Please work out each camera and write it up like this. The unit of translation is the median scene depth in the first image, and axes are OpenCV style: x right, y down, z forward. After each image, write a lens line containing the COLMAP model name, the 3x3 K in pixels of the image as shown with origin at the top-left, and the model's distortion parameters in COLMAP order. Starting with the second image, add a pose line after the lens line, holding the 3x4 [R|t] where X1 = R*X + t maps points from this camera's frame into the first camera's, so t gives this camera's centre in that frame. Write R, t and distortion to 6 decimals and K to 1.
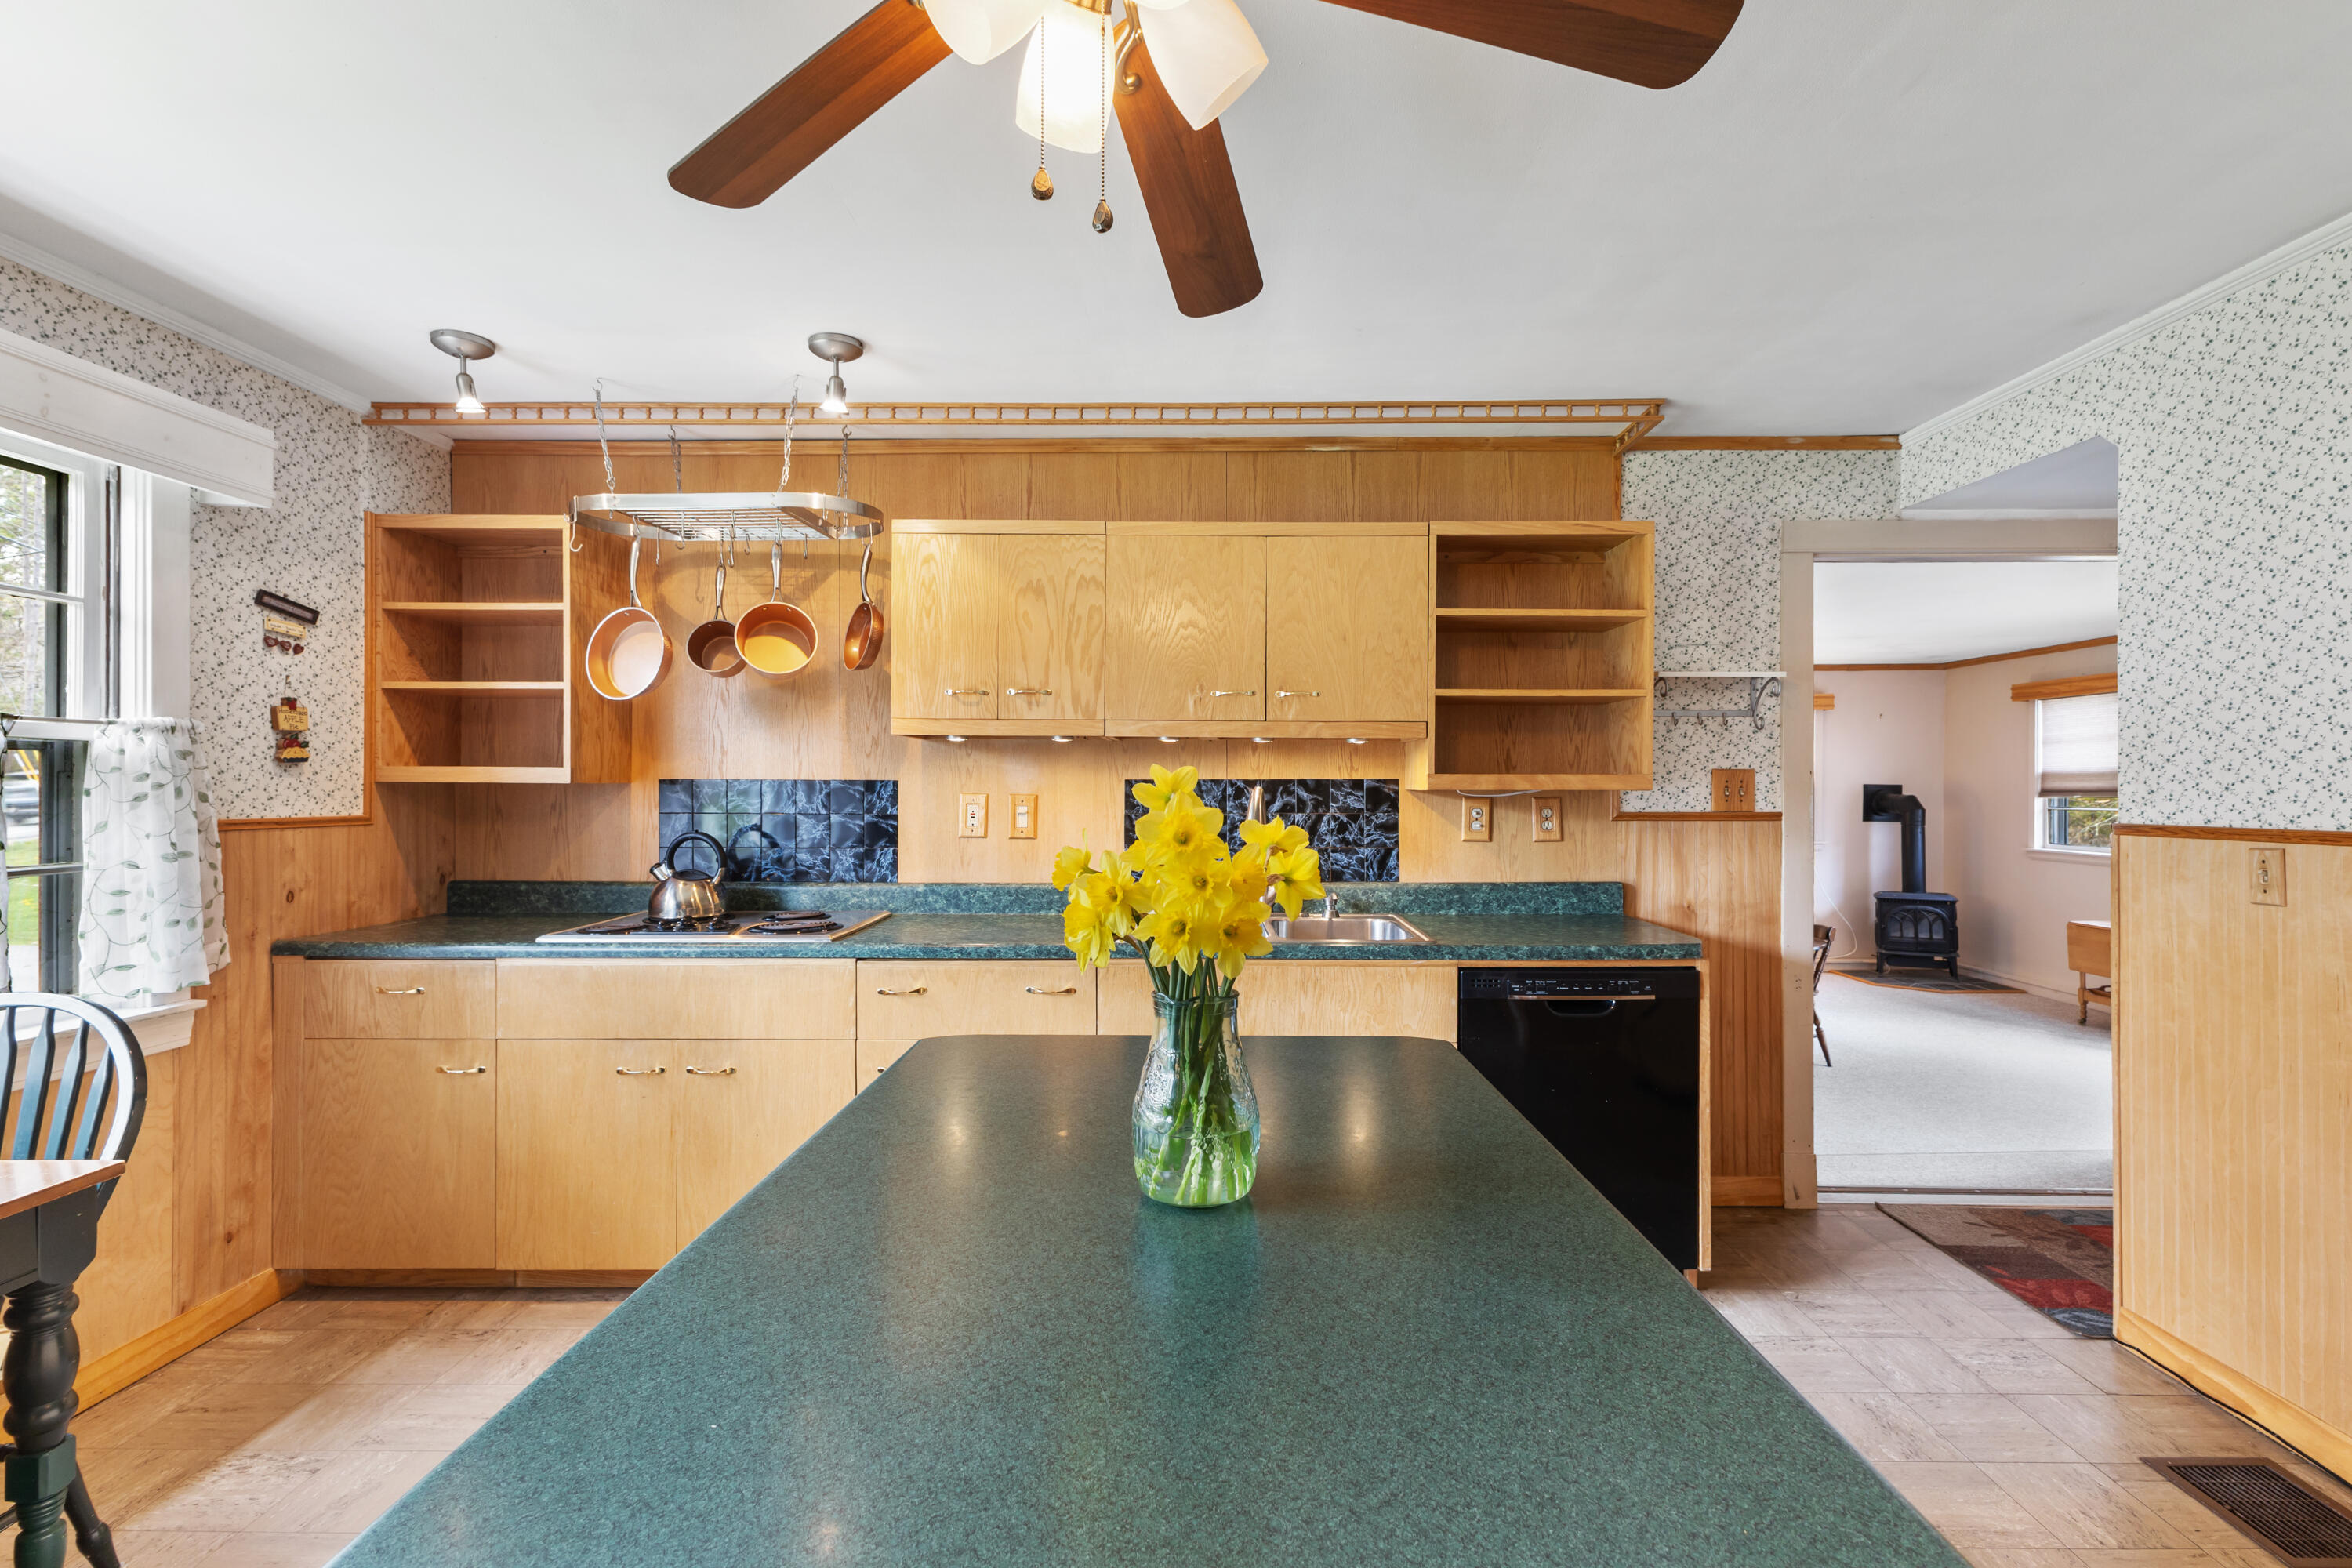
lens RADIAL K [[1042.8, 0, 1188.4], [0, 1042.8, 790.0], [0, 0, 1]] dist [0.015091, 0.000089]
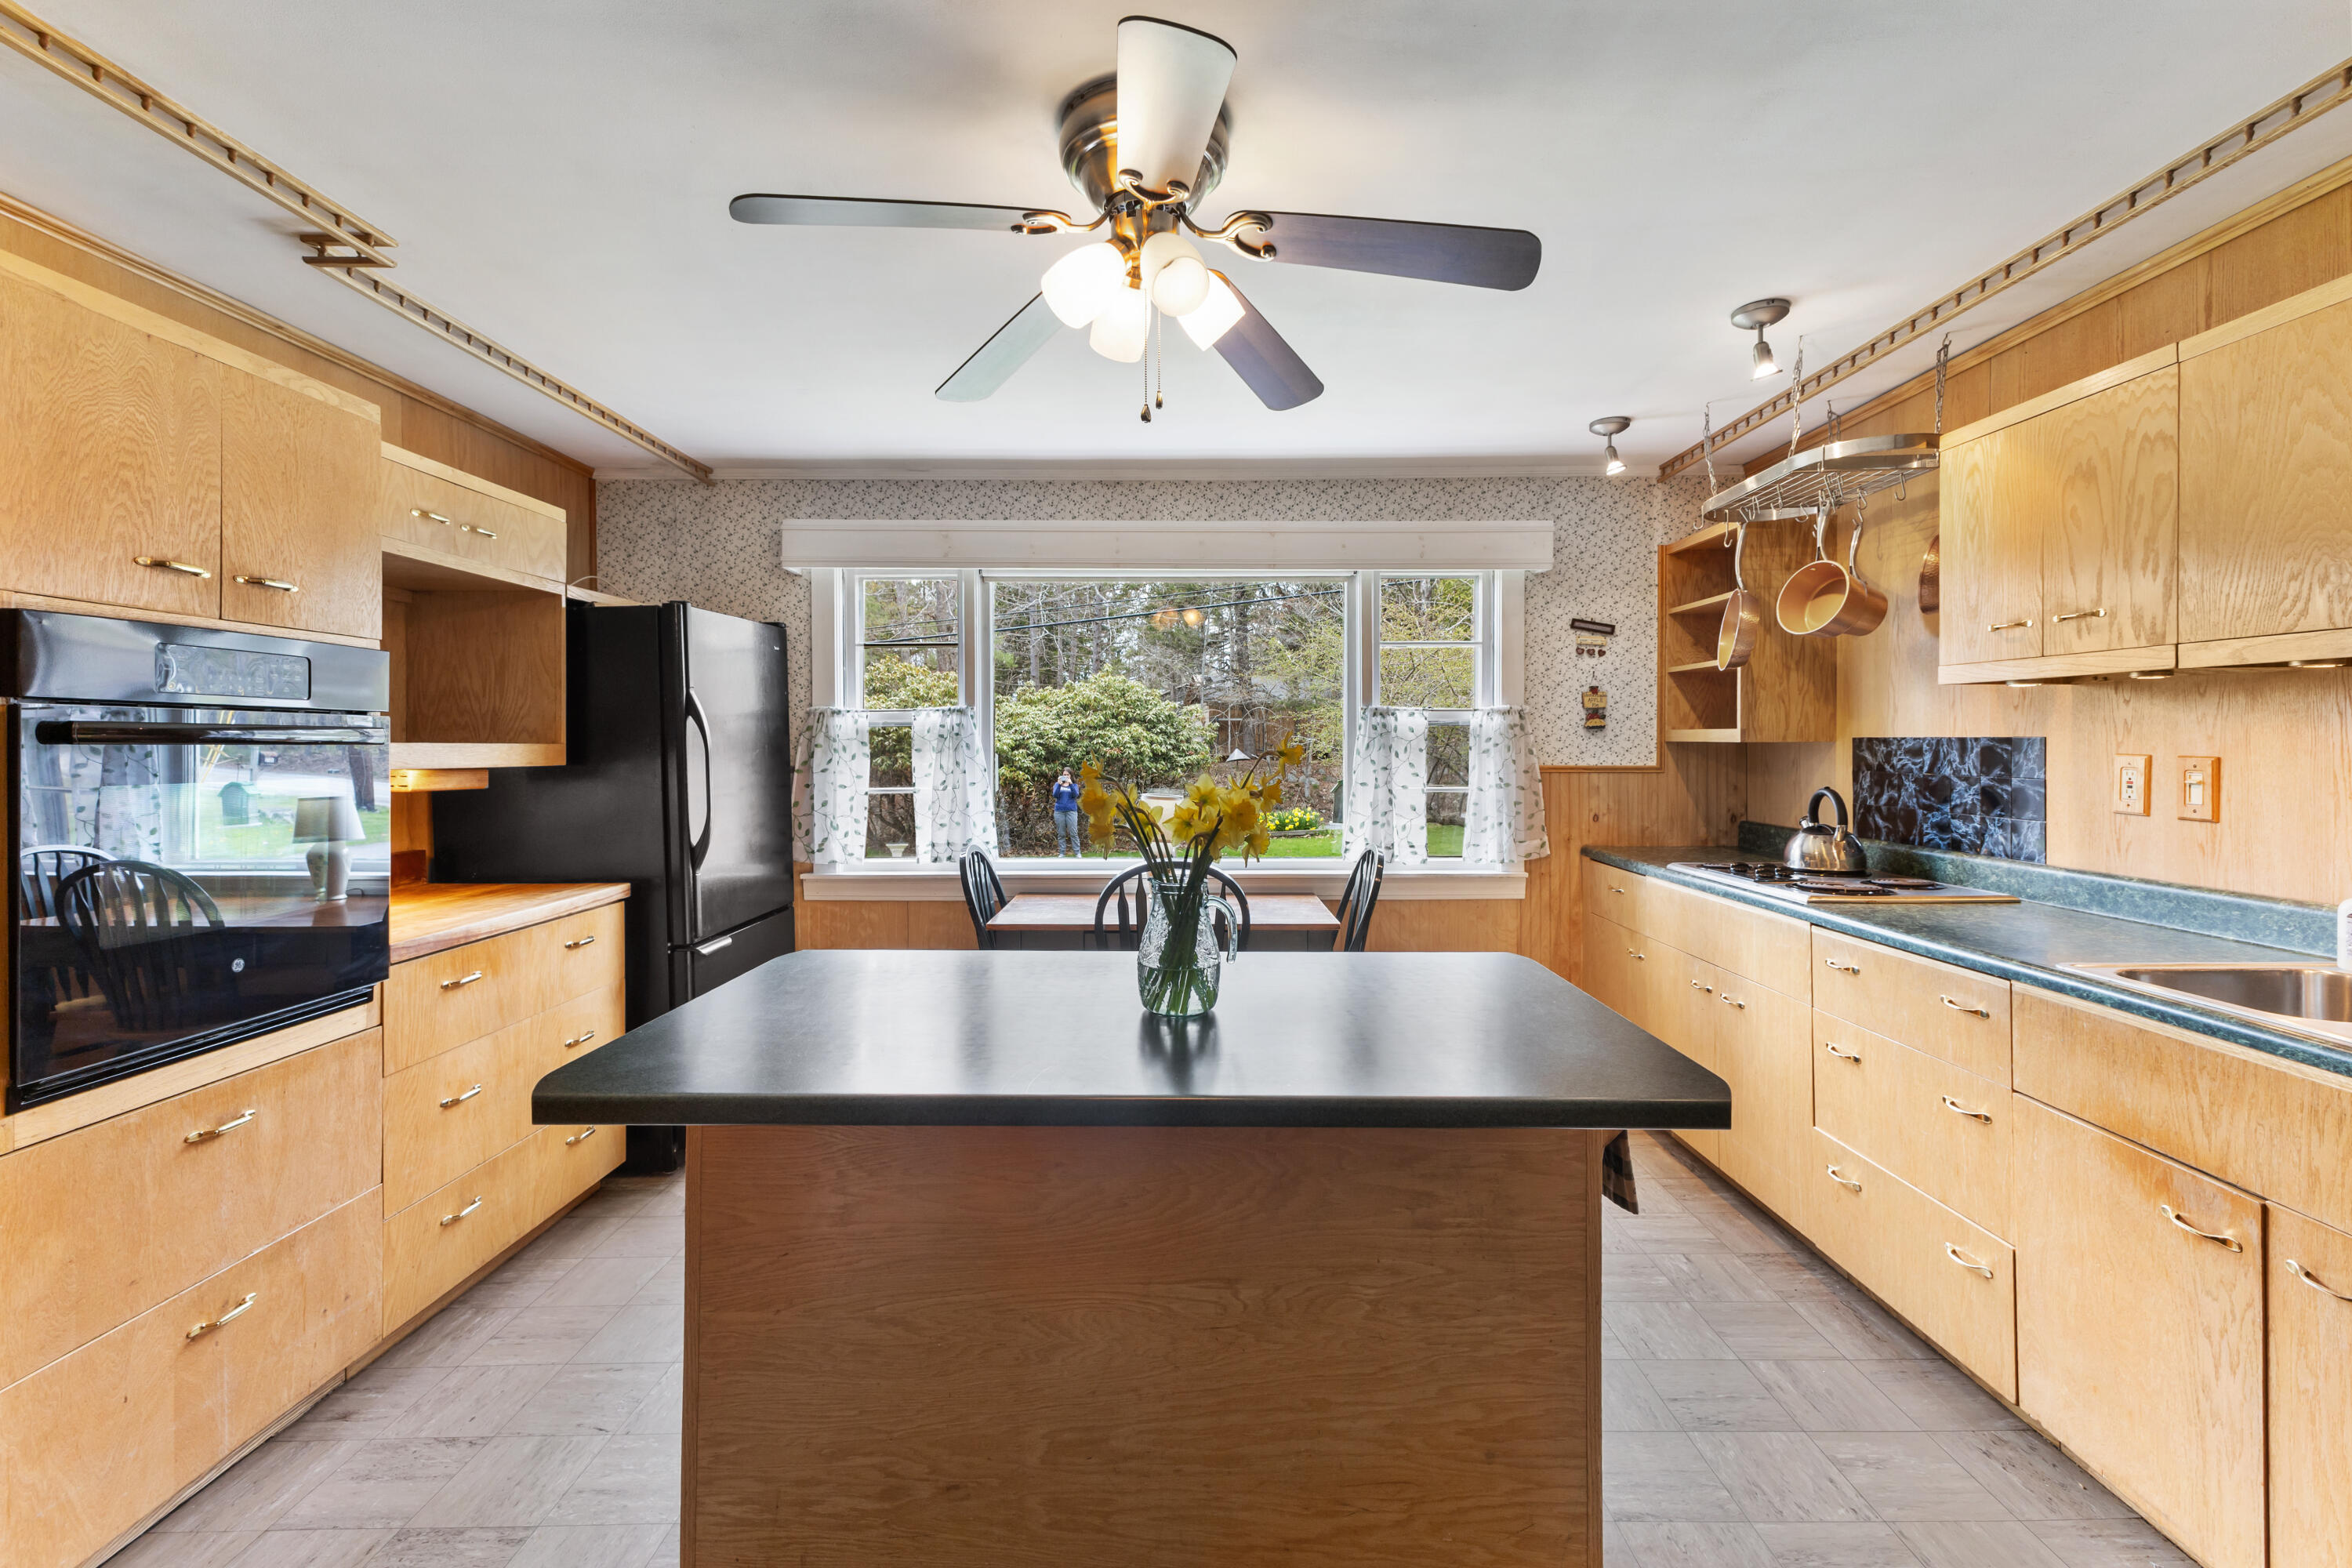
lens RADIAL K [[1042.8, 0, 1194.3], [0, 1042.8, 749.4], [0, 0, 1]] dist [0.015091, 0.000089]
pose [[0.013541, 0.004632, -0.999898, 0.585465], [-0.002085, 0.999987, 0.004604, -0.002386], [0.999906, 0.002022, 0.013550, 0.373893]]
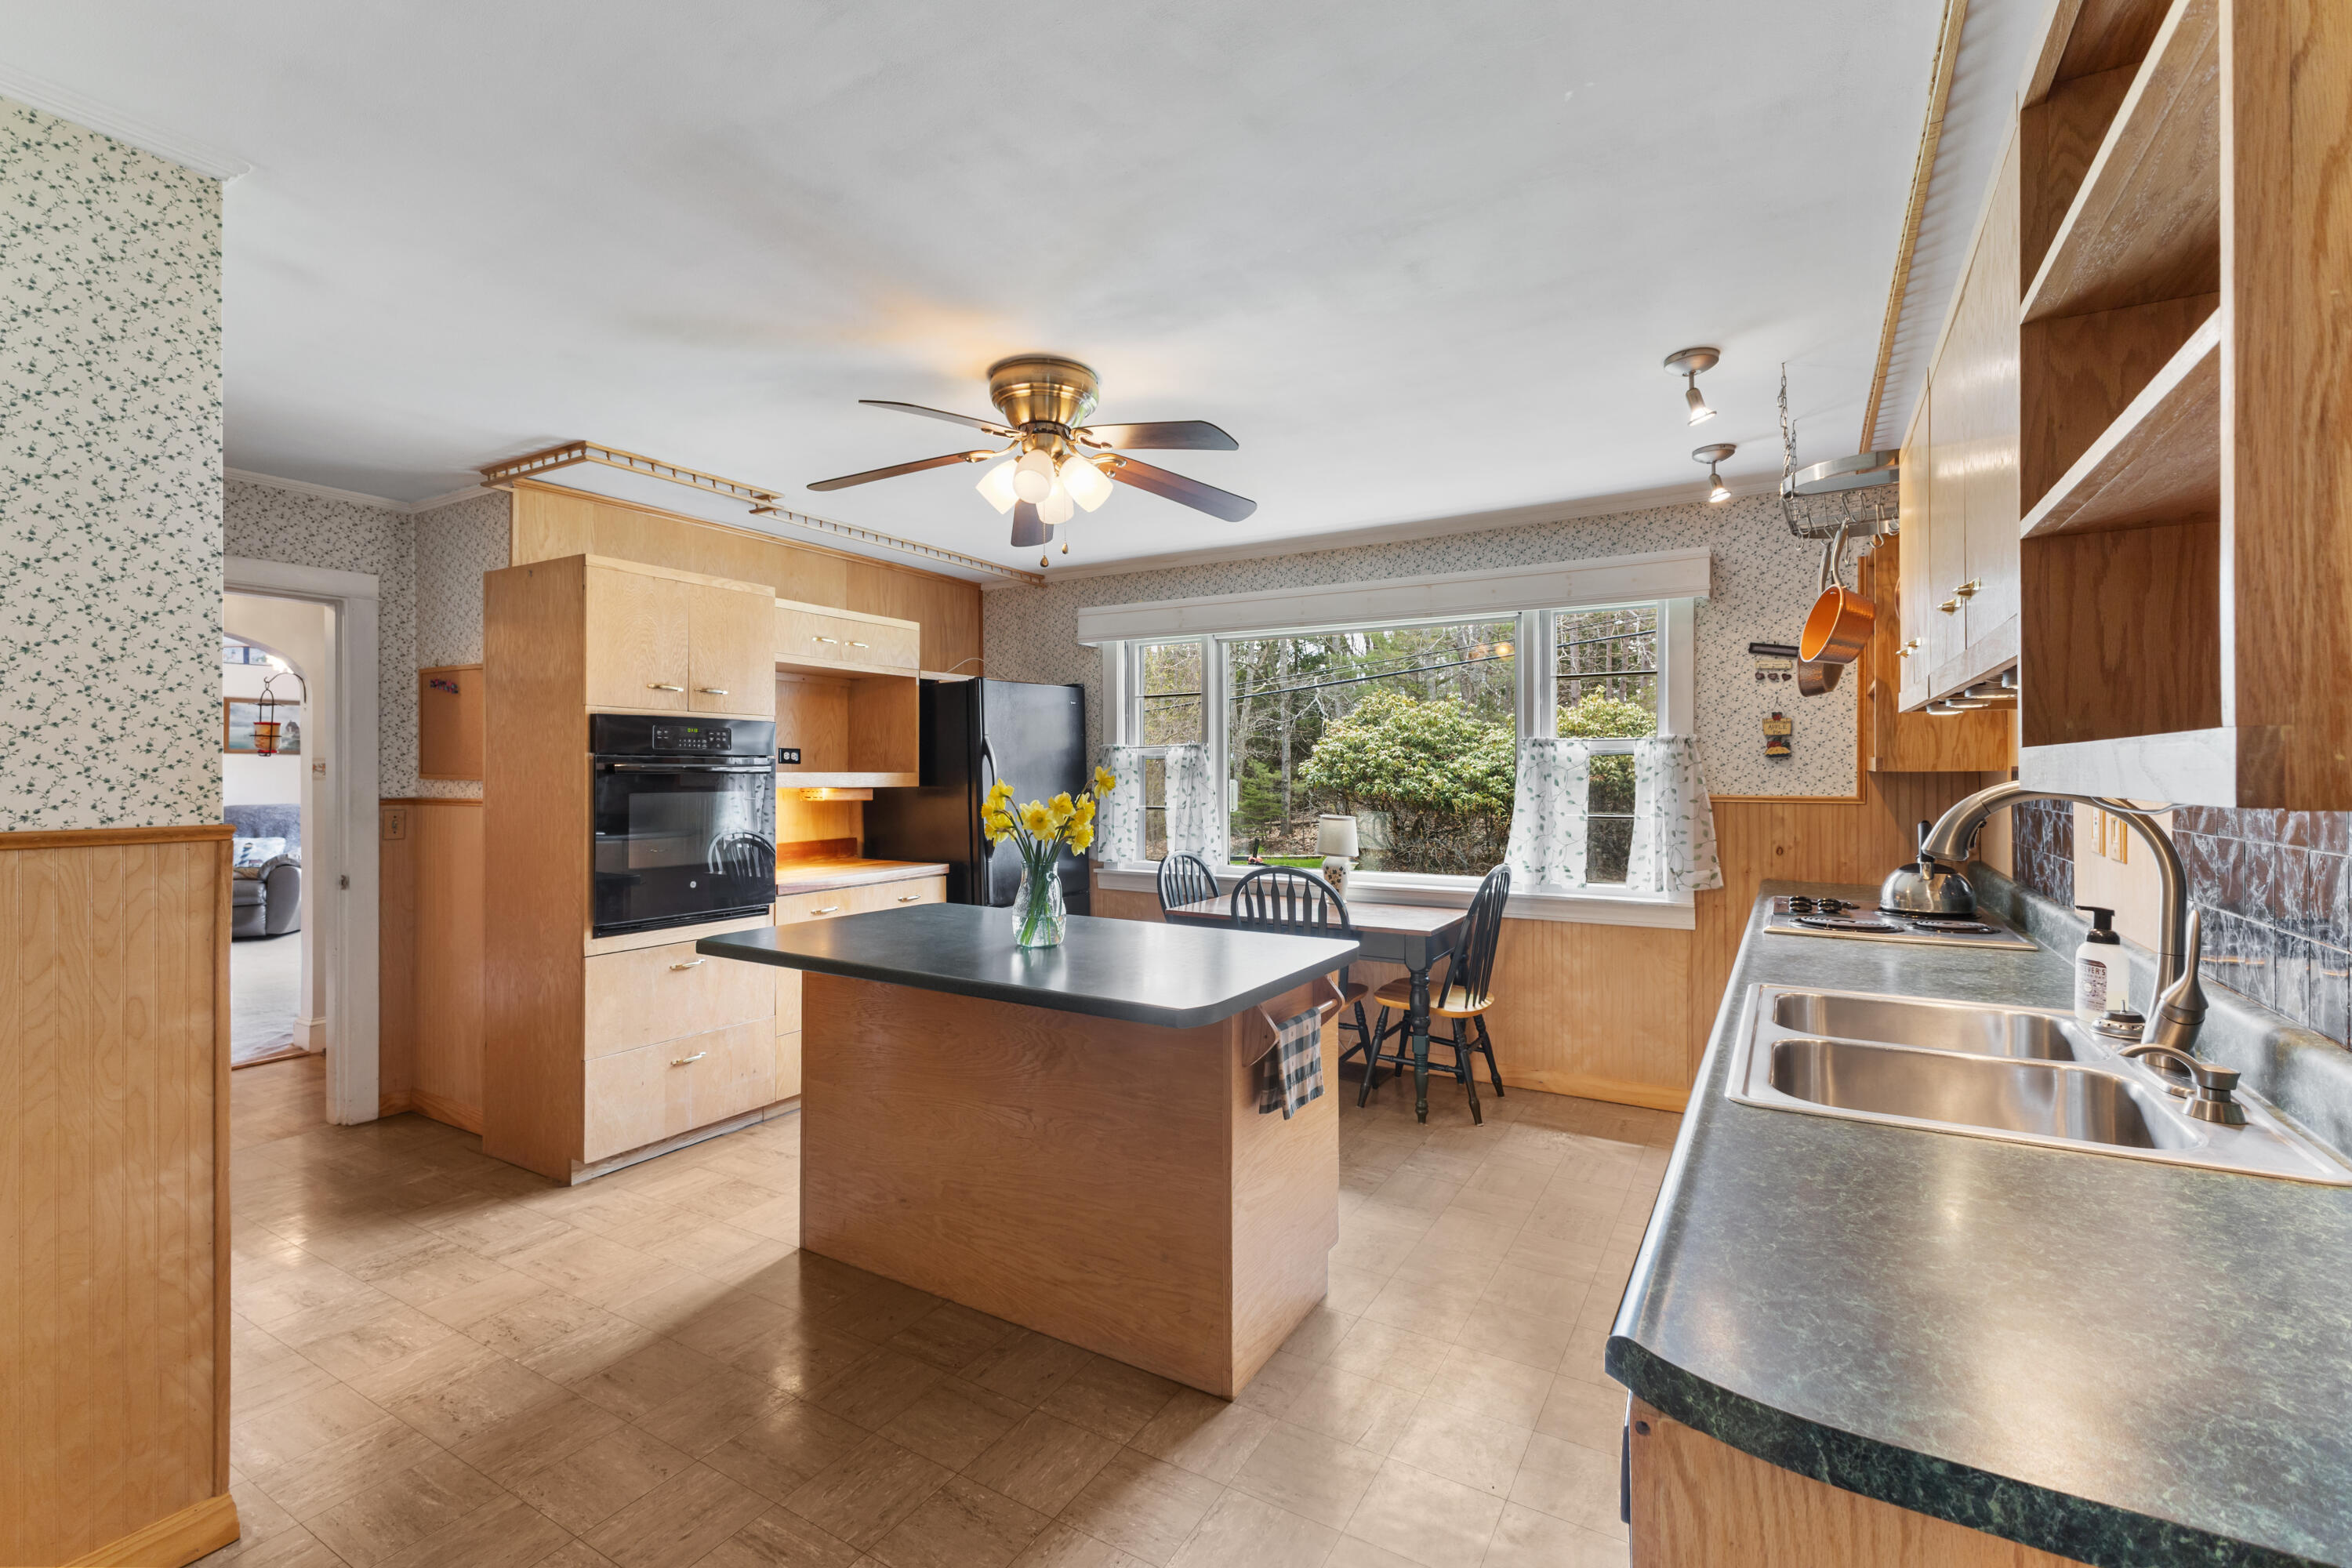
lens RADIAL K [[1042.8, 0, 1186.2], [0, 1042.8, 774.6], [0, 0, 1]] dist [0.015091, 0.000089]
pose [[-0.504151, 0.003246, -0.863609, 0.724936], [-0.001891, 0.999986, 0.004863, -0.007472], [0.863613, 0.004085, -0.504138, 0.941373]]
